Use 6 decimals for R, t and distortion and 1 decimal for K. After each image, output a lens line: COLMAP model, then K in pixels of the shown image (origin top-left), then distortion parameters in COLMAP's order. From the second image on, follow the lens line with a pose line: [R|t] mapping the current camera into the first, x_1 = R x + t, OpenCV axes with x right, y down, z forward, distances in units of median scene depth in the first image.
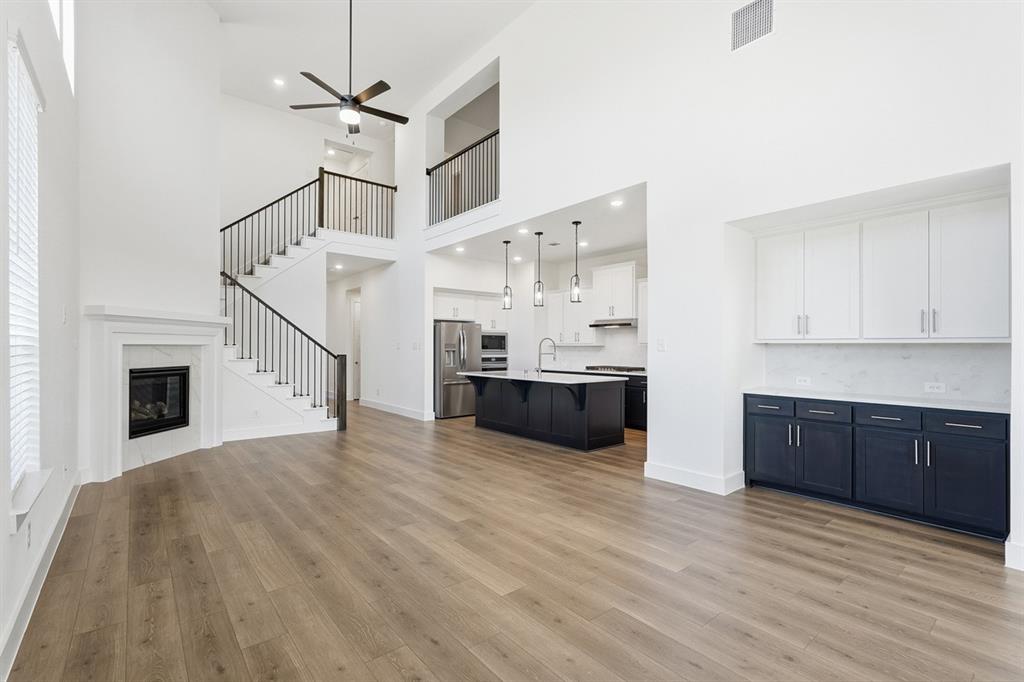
lens RADIAL K [[459.8, 0, 509.0], [0, 459.8, 345.1], [0, 0, 1]] dist [-0.011062, 0.006771]
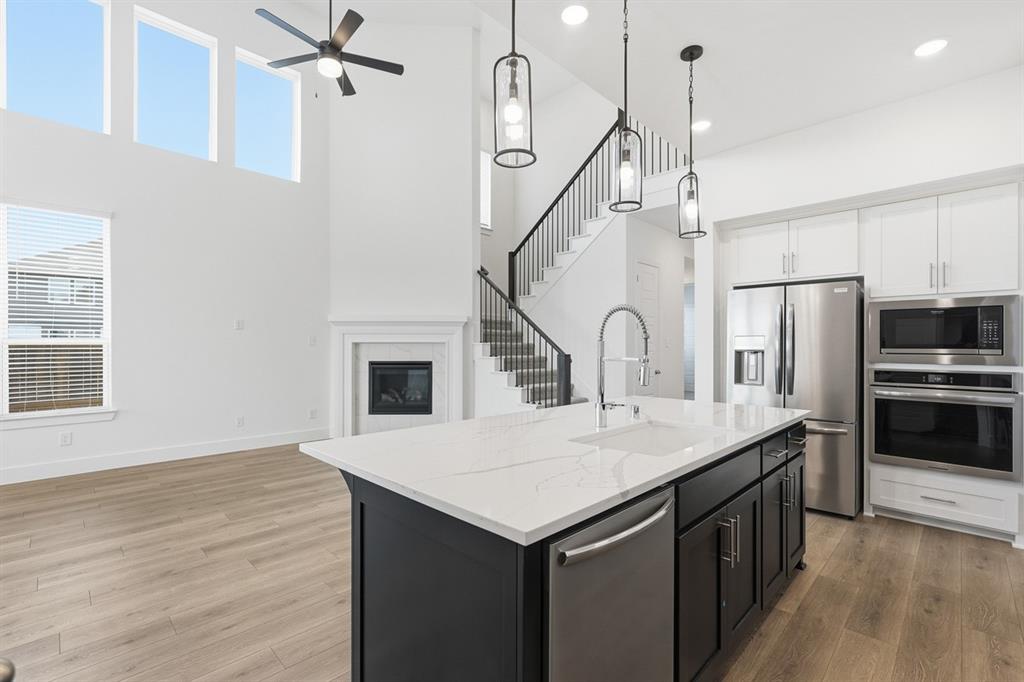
lens RADIAL K [[459.8, 0, 509.5], [0, 459.8, 343.9], [0, 0, 1]] dist [-0.011062, 0.006771]
pose [[0.100633, -0.008263, -0.994889, 0.360443], [0.003226, 0.999963, -0.007978, 0.009930], [0.994918, -0.002407, 0.100656, 0.871800]]
